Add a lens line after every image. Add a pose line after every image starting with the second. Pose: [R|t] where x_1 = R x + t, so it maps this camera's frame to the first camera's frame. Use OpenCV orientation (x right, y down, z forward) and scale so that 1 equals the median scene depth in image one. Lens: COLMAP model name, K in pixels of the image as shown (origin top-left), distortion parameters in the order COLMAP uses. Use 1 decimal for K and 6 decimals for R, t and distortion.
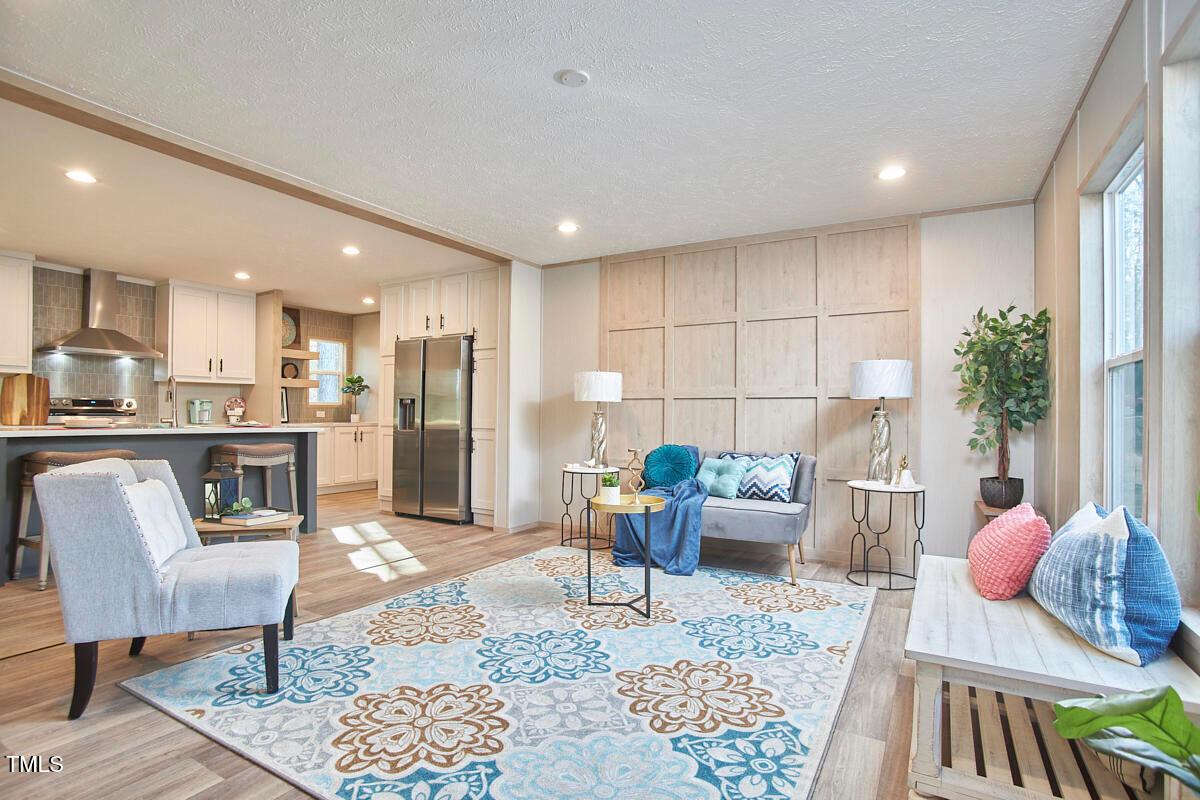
lens RADIAL K [[592.8, 0, 591.7], [0, 592.8, 412.9], [0, 0, 1]] dist [-0.081846, 0.036081]
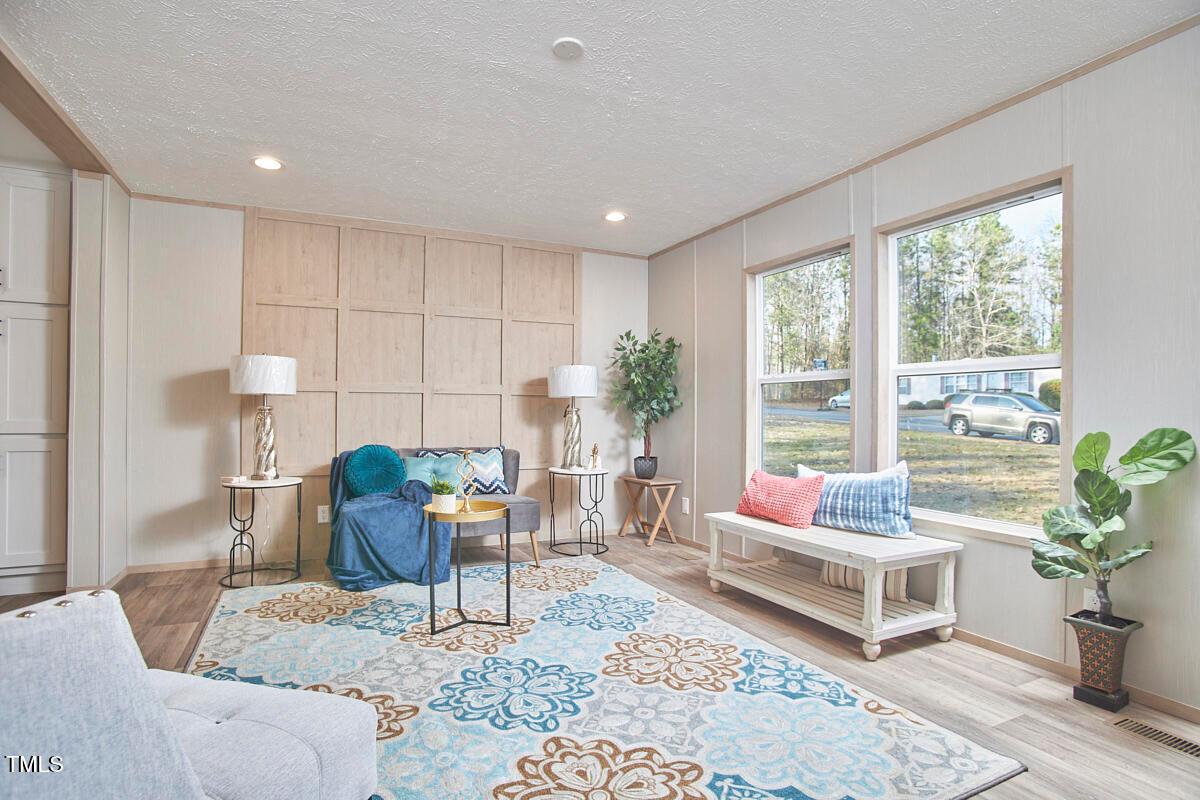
lens RADIAL K [[592.8, 0, 591.7], [0, 592.8, 412.9], [0, 0, 1]] dist [-0.081846, 0.036081]
pose [[0.565394, -0.005608, 0.824802, -0.588260], [-0.004084, 0.999946, 0.009598, -0.006058], [-0.824811, -0.008795, 0.565341, 0.341802]]
